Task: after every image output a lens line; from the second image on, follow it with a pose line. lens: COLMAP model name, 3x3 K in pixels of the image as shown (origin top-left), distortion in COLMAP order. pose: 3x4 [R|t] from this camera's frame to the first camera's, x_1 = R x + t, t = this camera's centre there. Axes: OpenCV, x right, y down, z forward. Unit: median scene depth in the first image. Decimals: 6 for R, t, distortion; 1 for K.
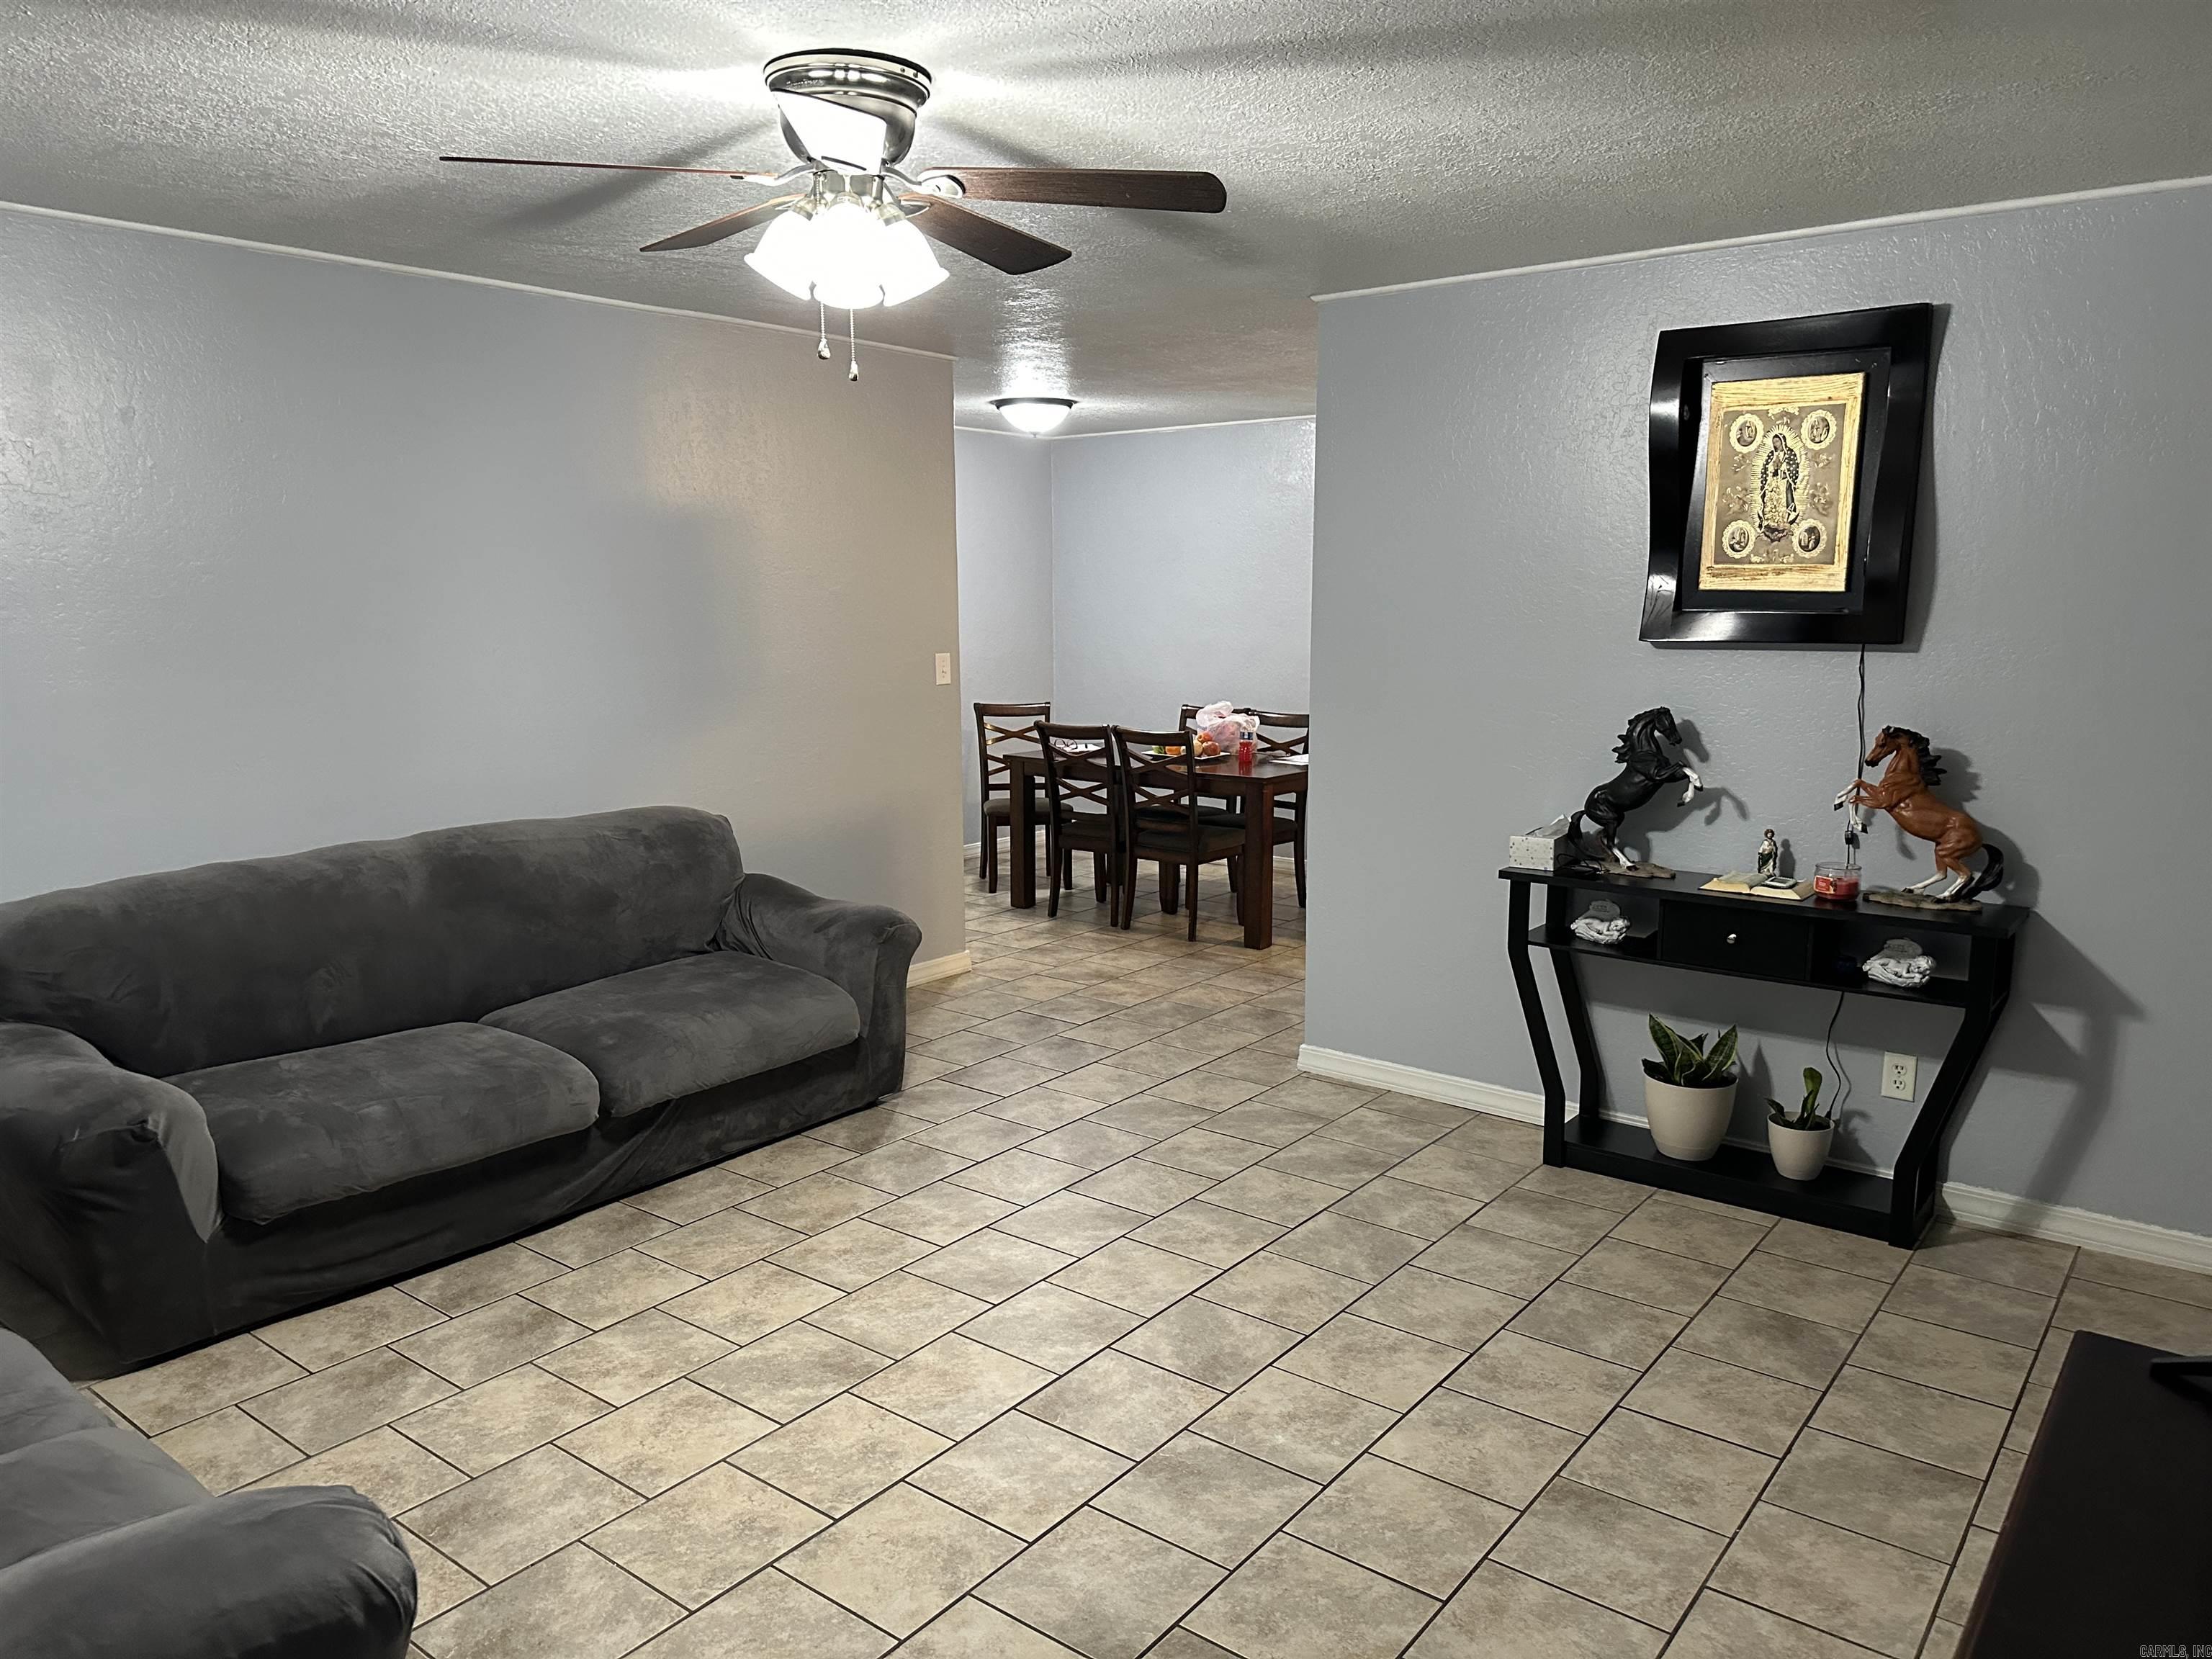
lens RADIAL K [[1561.1, 0, 1101.0], [0, 1561.1, 821.2], [0, 0, 1]] dist [0.089125, -0.107120]
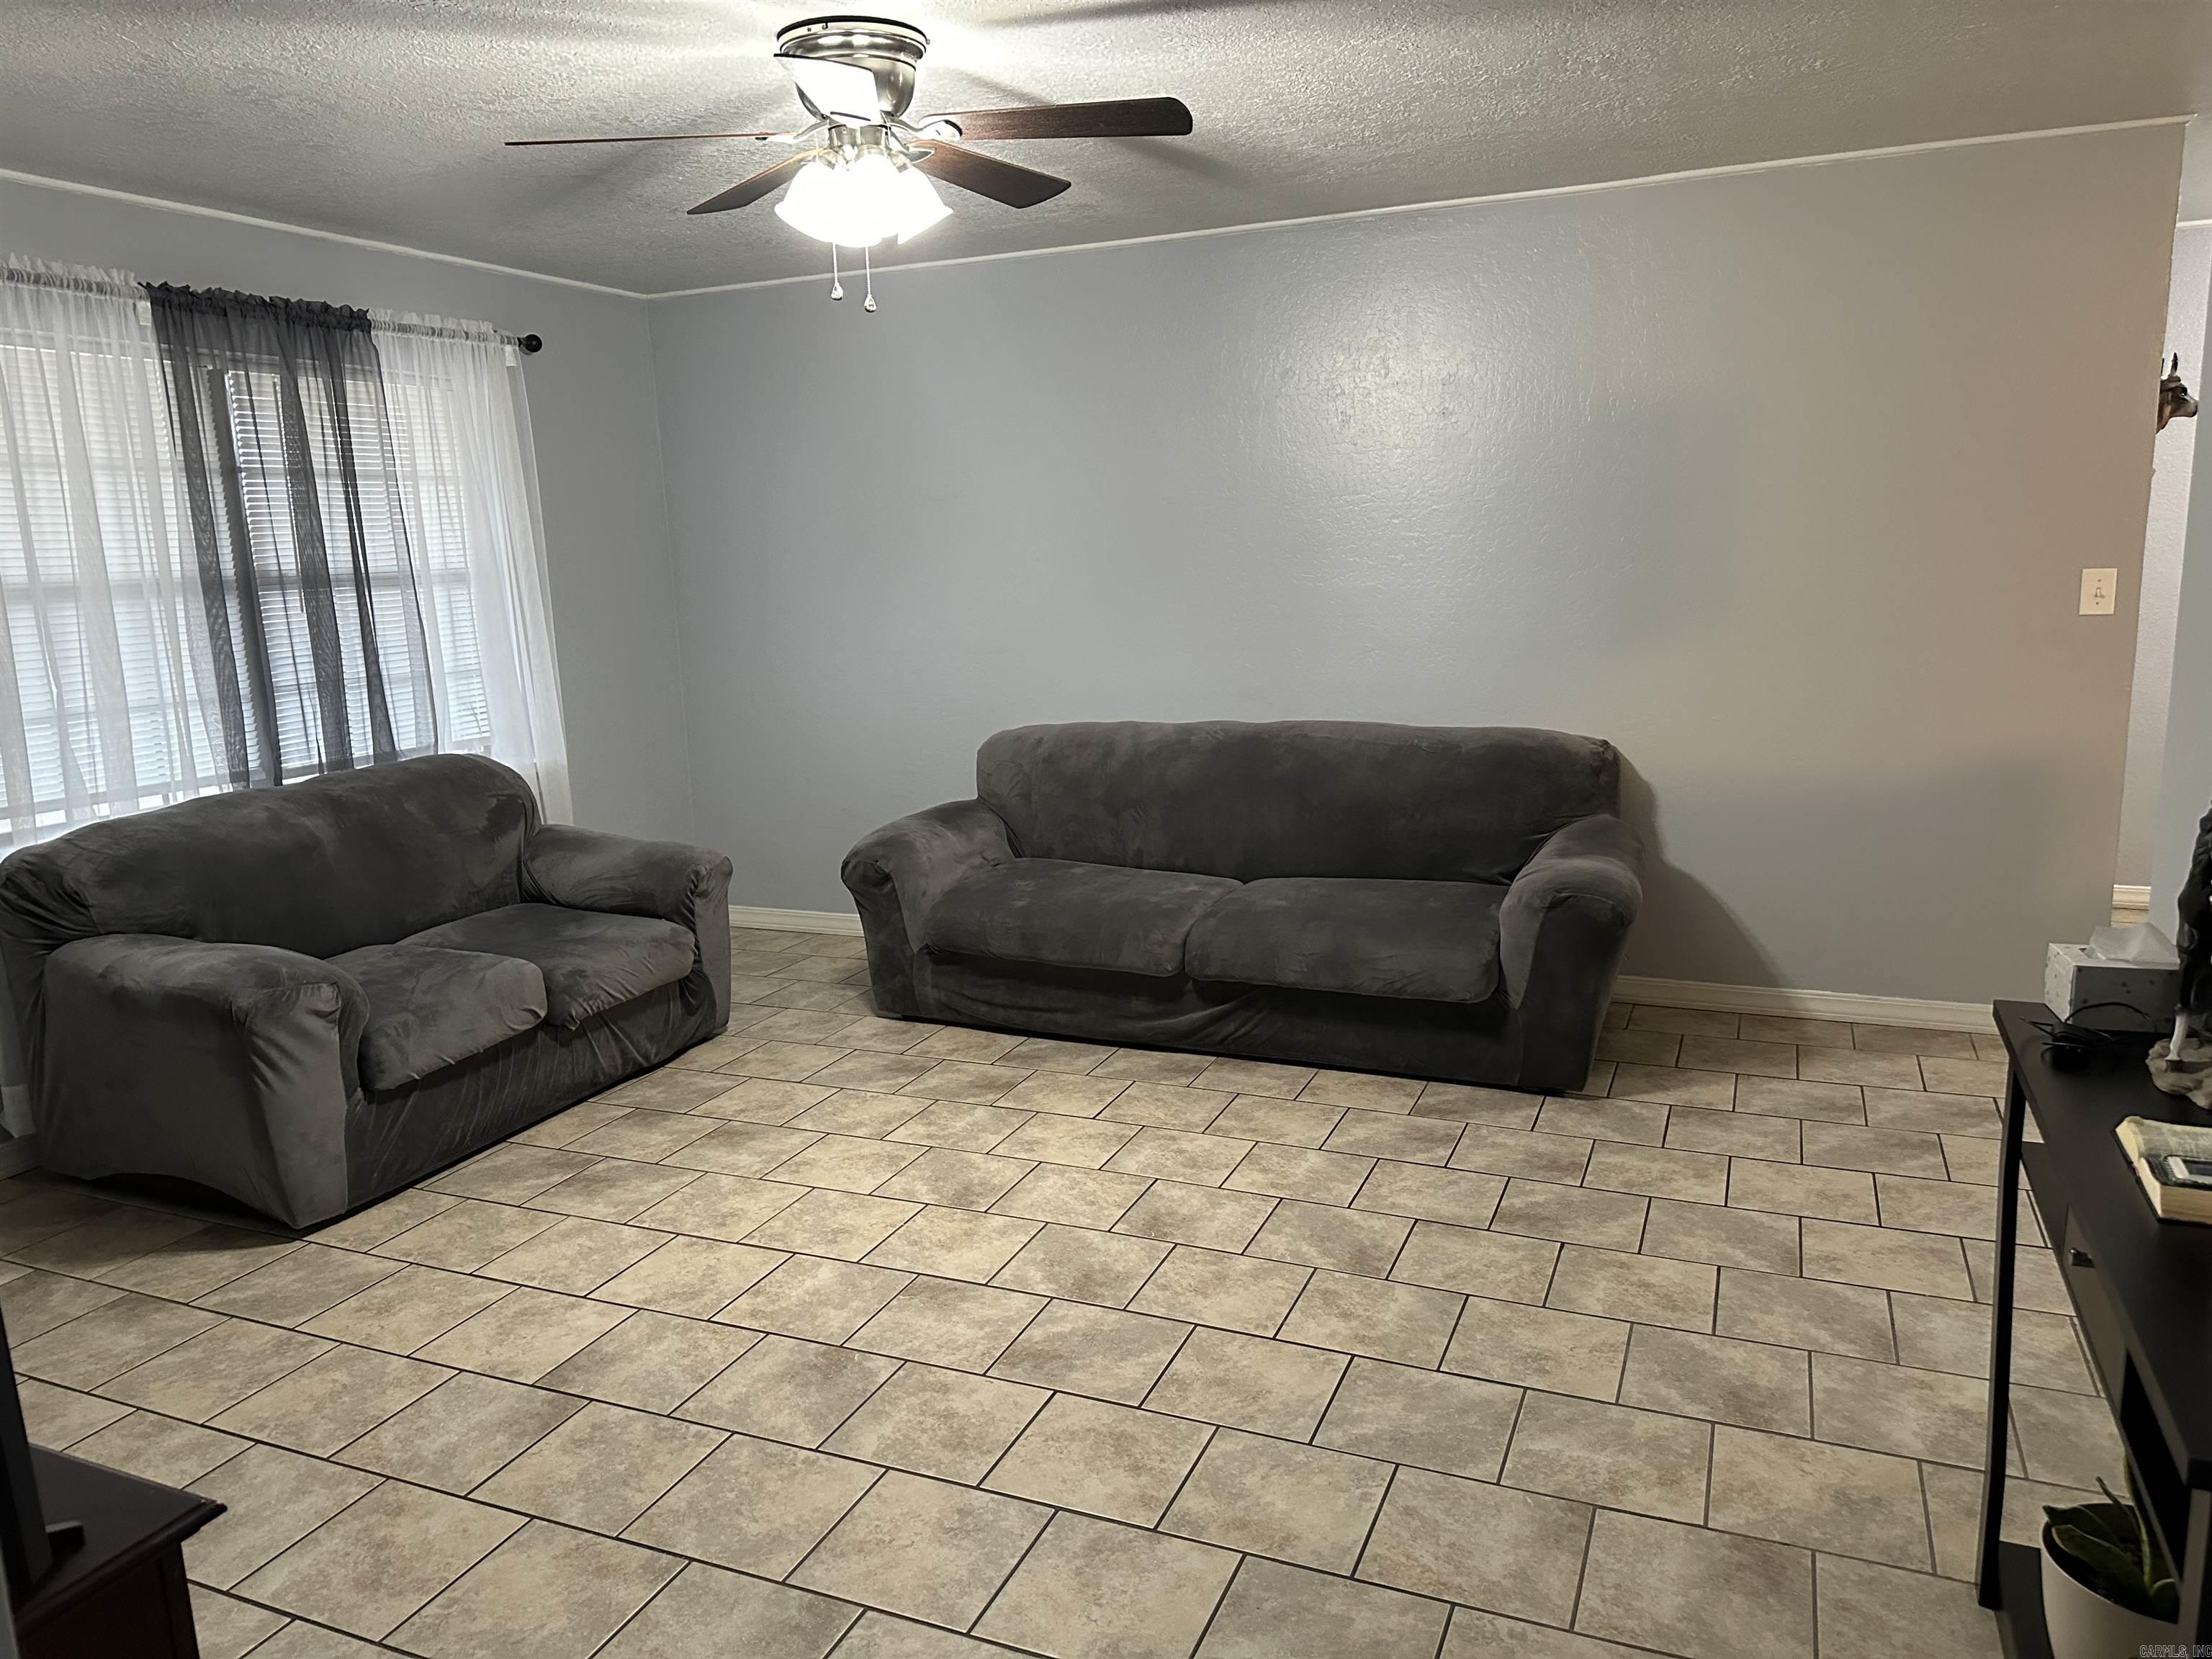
lens RADIAL K [[1561.1, 0, 1090.2], [0, 1561.1, 828.2], [0, 0, 1]] dist [0.089125, -0.107120]
pose [[0.247739, 0.171172, -0.953586, 0.823504], [-0.118850, 0.982204, 0.145432, -0.081705], [0.961509, 0.077304, 0.263674, 0.710709]]
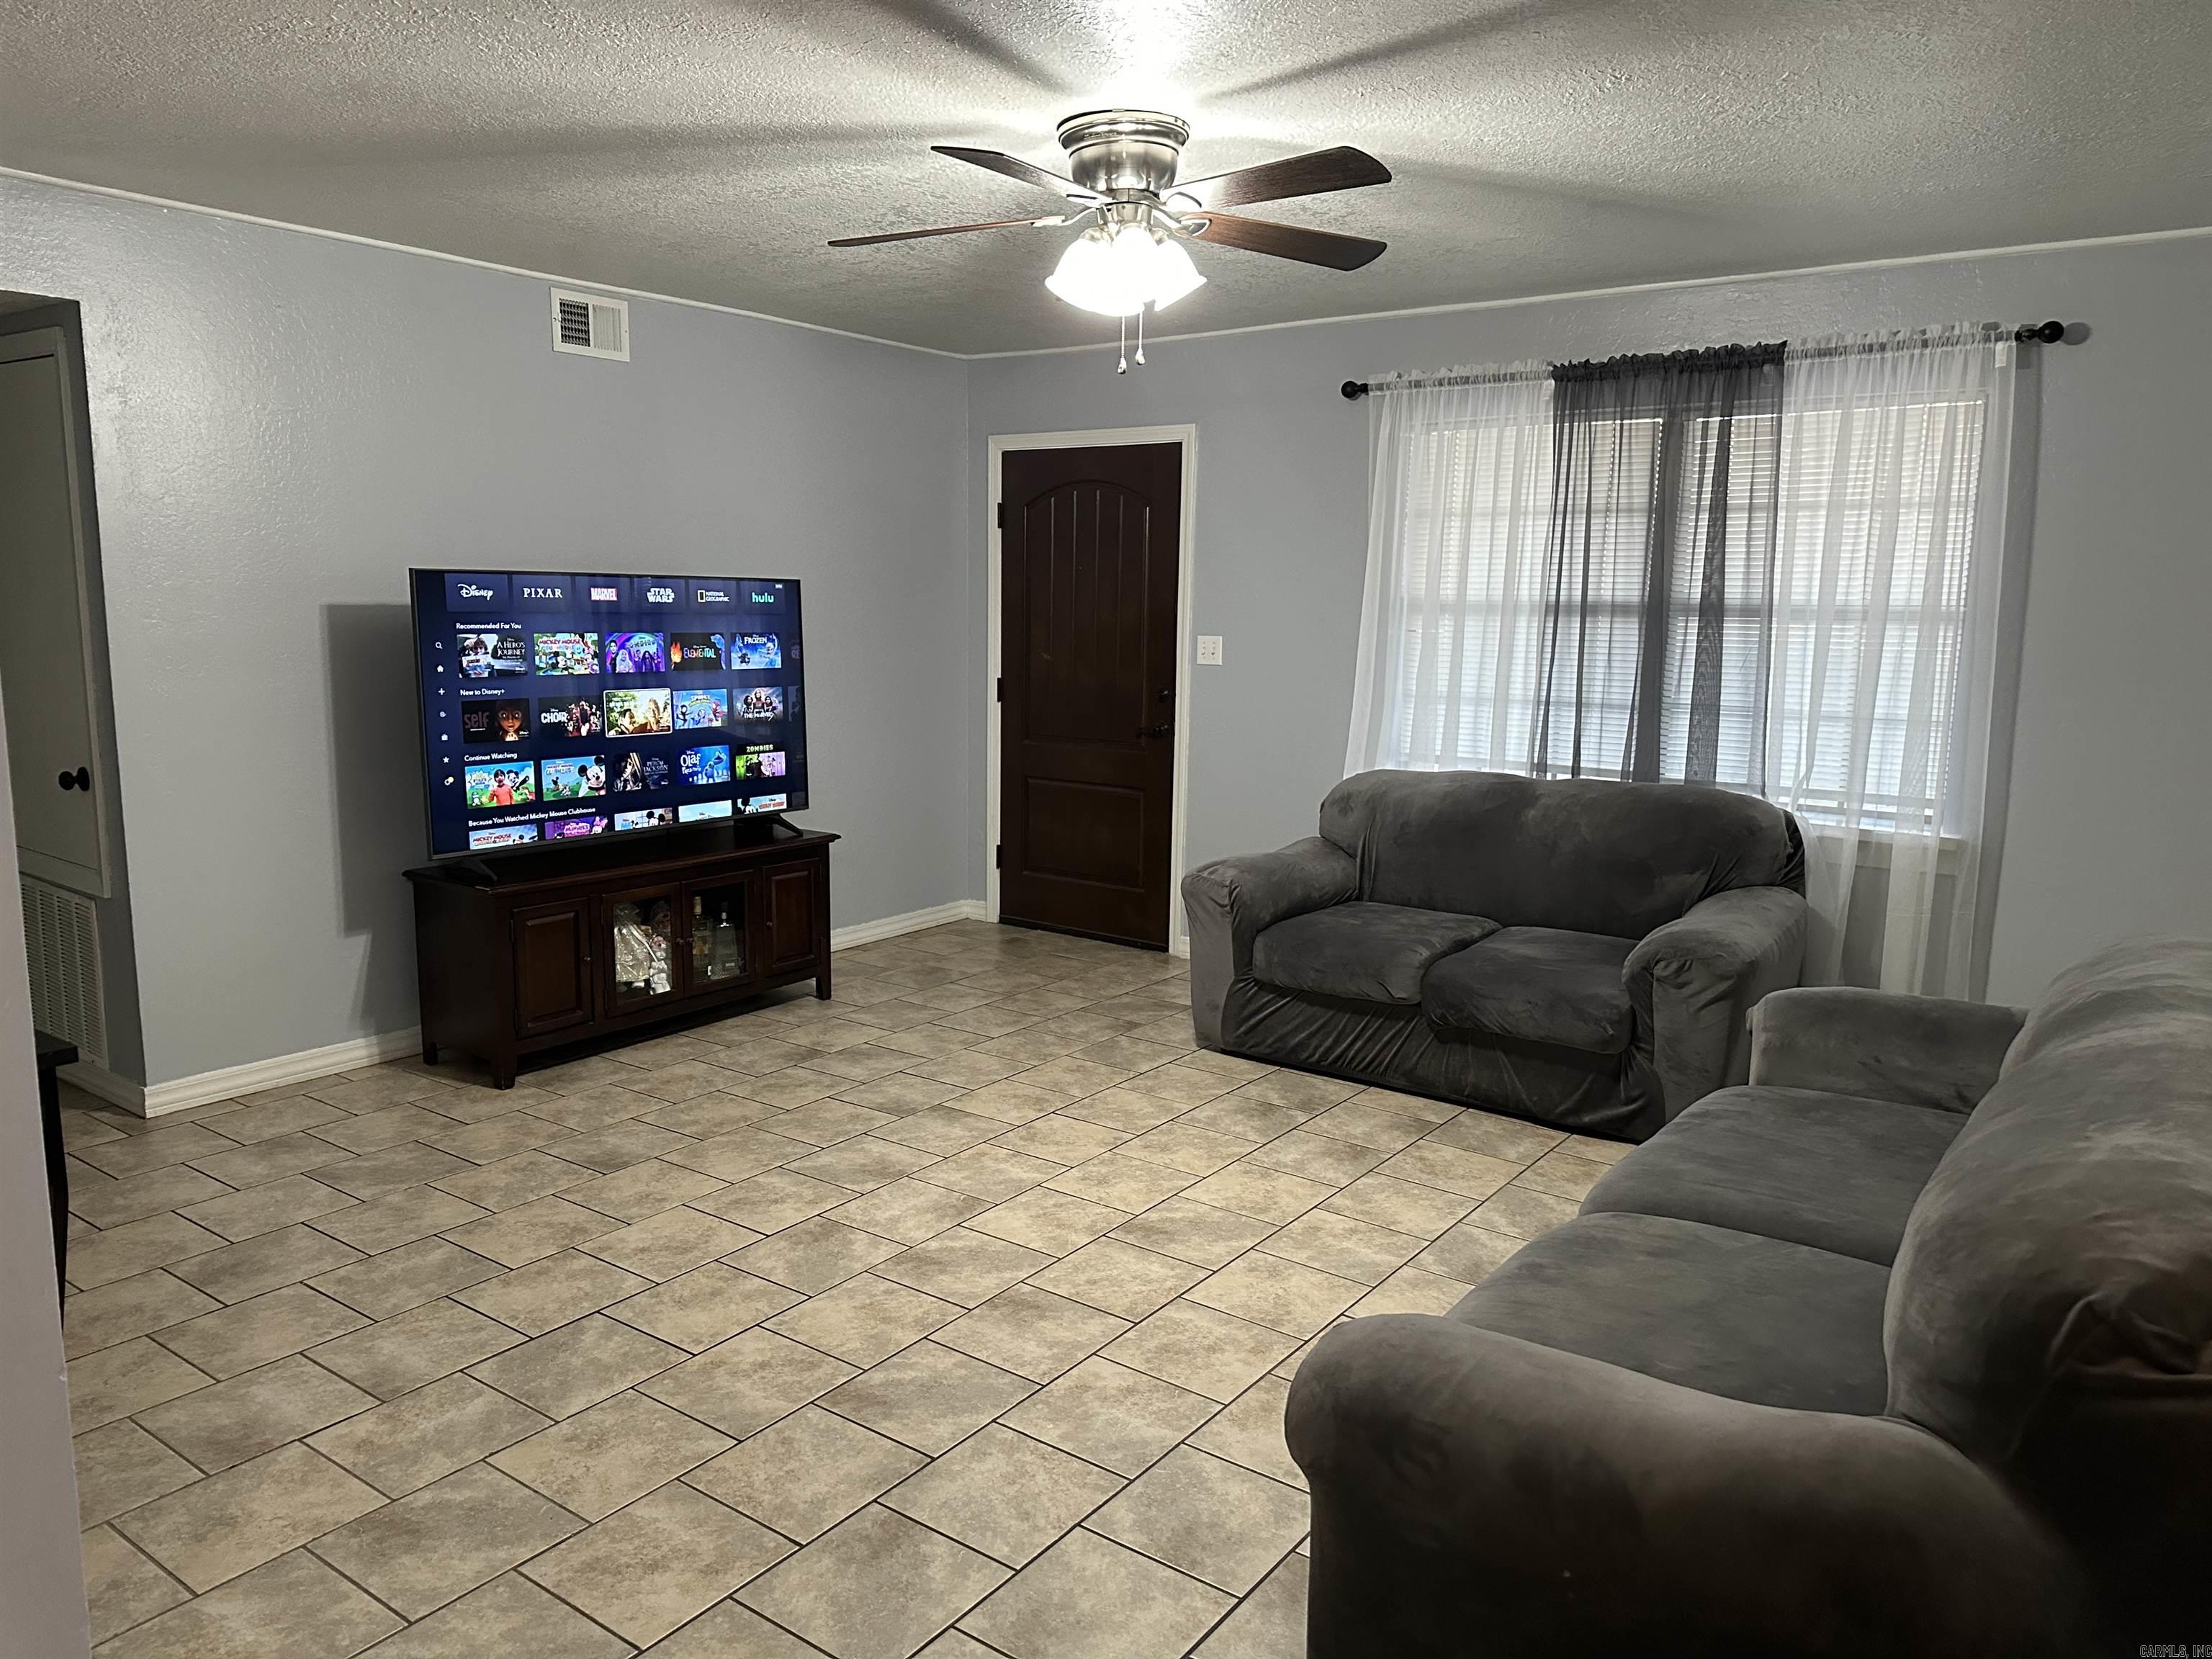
lens RADIAL K [[1561.1, 0, 1091.0], [0, 1561.1, 822.6], [0, 0, 1]] dist [0.089125, -0.107120]
pose [[-0.999631, -0.009100, -0.025597, -0.082730], [-0.016387, 0.953498, 0.300954, -0.253026], [0.021668, 0.301262, -0.953295, 1.837577]]
